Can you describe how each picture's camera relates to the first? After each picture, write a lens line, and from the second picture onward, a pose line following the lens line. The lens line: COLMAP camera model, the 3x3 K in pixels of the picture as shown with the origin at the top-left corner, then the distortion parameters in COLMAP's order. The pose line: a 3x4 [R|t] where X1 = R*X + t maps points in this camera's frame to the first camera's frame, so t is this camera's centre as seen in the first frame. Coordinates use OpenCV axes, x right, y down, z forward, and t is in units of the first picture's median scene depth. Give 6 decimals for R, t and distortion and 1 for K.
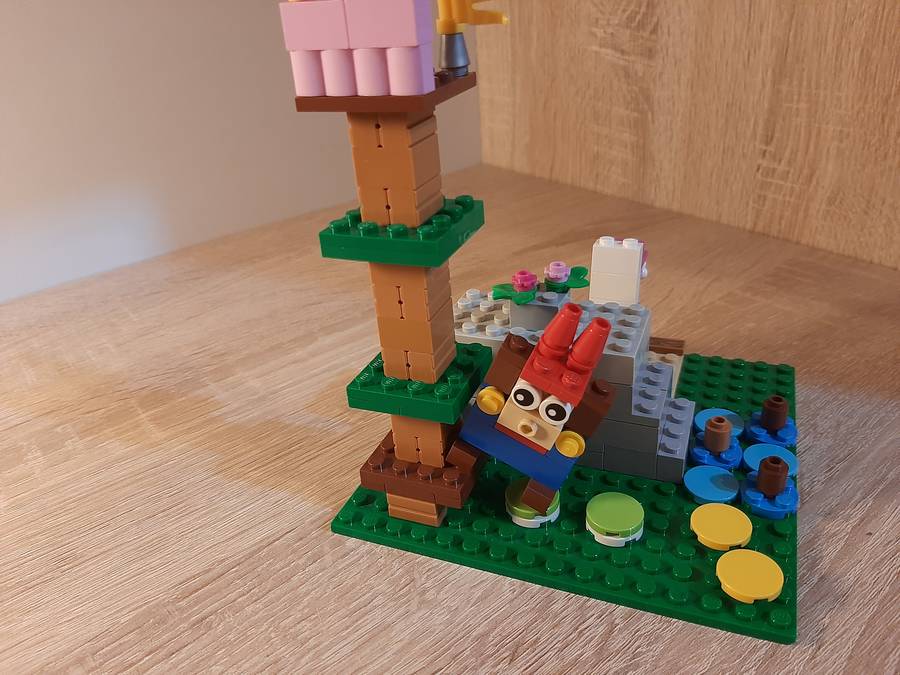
lens RADIAL K [[727.4, 0, 453.1], [0, 727.4, 336.9], [0, 0, 1]] dist [0.030308, -0.114318]
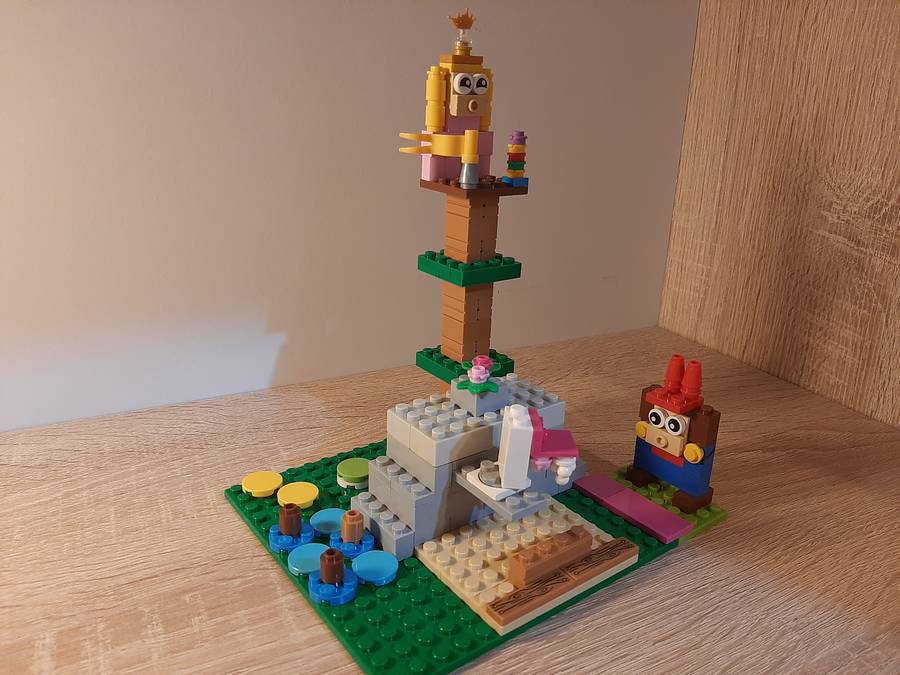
lens RADIAL K [[715.4, 0, 454.3], [0, 715.4, 336.1], [0, 0, 1]] dist [0.065526, -0.154451]
pose [[0.976395, 0.156113, -0.149272, -0.113691], [-0.176799, 0.974647, -0.137134, -0.083041], [0.124080, 0.160288, 0.979241, 0.113636]]
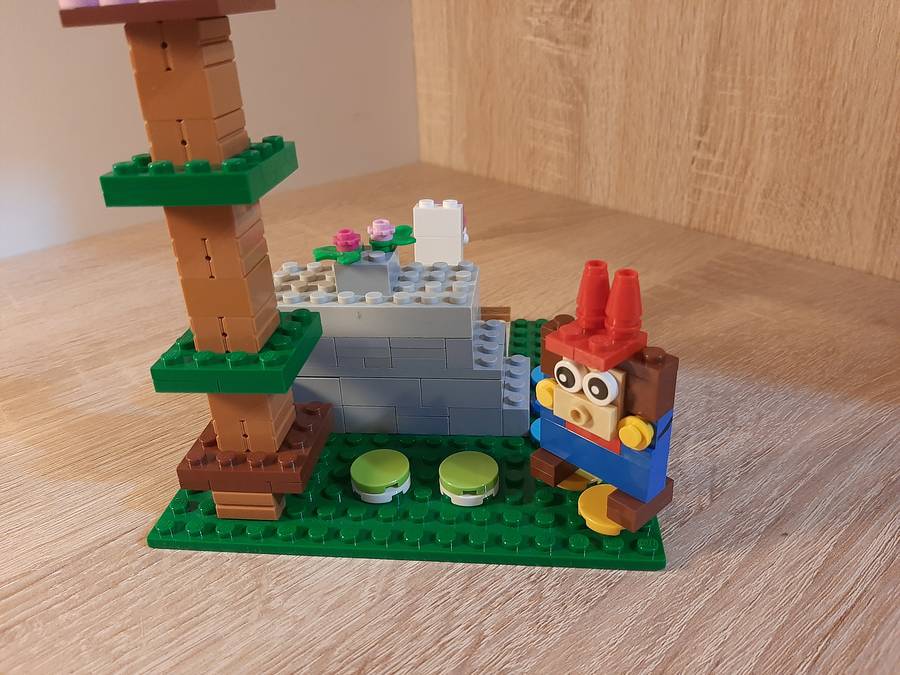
lens RADIAL K [[727.4, 0, 453.1], [0, 727.4, 336.9], [0, 0, 1]] dist [0.030308, -0.114318]
pose [[0.999092, 0.012897, 0.040599, 0.070498], [-0.011652, 0.999459, -0.030757, 0.033857], [-0.040974, 0.030256, 0.998702, 0.066109]]
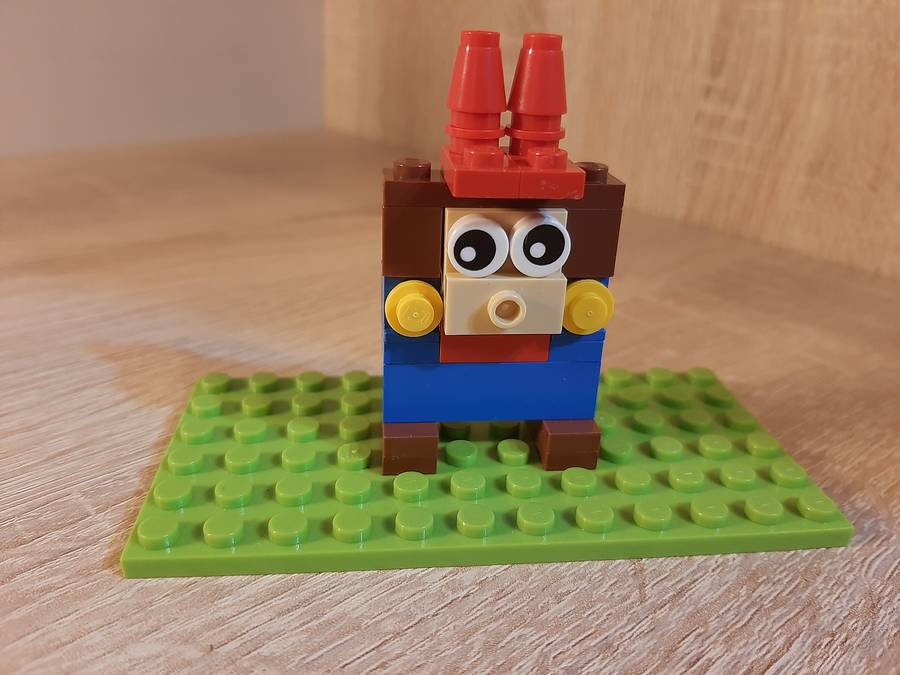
lens RADIAL K [[750.4, 0, 450.0], [0, 750.4, 337.5], [0, 0, 1]] dist [-0.015773, -0.070847]
pose [[0.993248, 0.083078, 0.080973, 0.179512], [-0.076644, 0.993879, -0.079569, 0.020383], [-0.087088, 0.072826, 0.993535, 0.415905]]
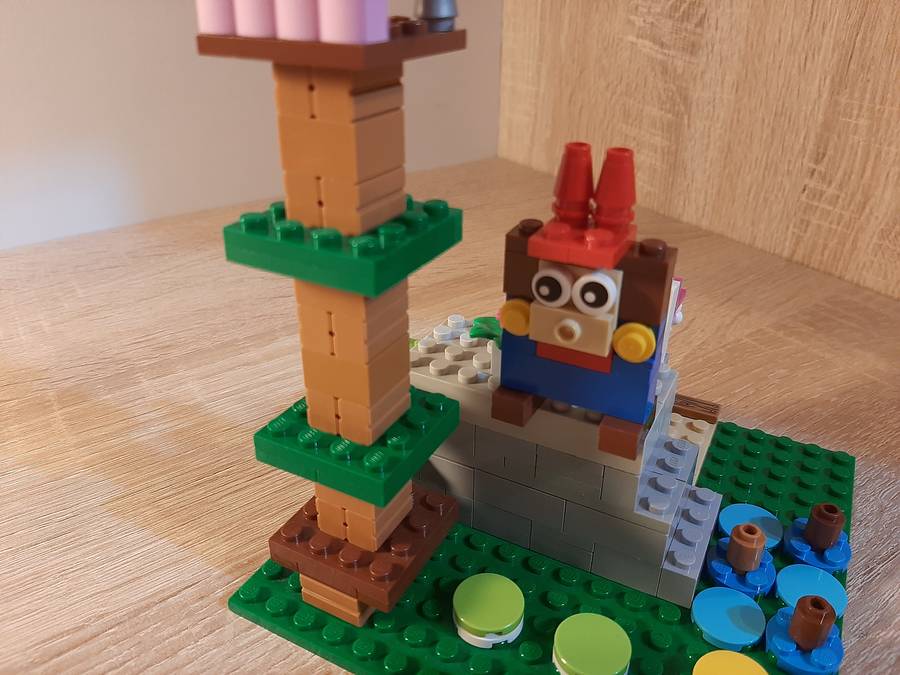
lens RADIAL K [[727.4, 0, 453.1], [0, 727.4, 336.9], [0, 0, 1]] dist [0.030308, -0.114318]
pose [[0.995475, 0.093744, -0.015520, 0.029422], [-0.093595, 0.995559, 0.010093, -0.023978], [0.016397, -0.008595, 0.999829, 0.118397]]
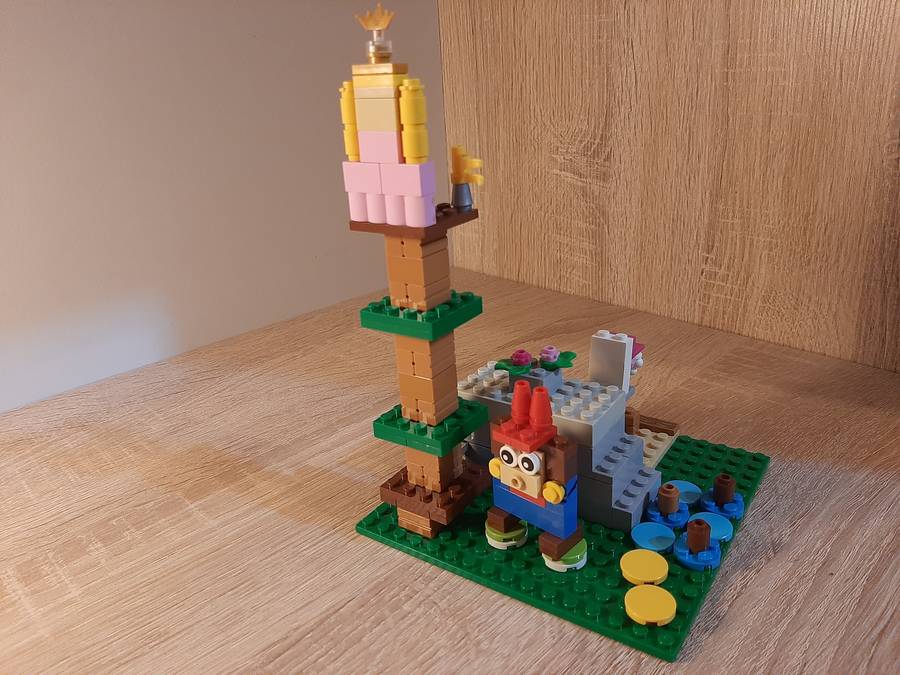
lens RADIAL K [[715.4, 0, 454.3], [0, 715.4, 336.1], [0, 0, 1]] dist [0.065526, -0.154451]
pose [[0.995893, -0.022571, 0.087685, -0.087904], [0.032826, 0.992550, -0.117330, -0.005002], [-0.084383, 0.119726, 0.989214, -0.110920]]
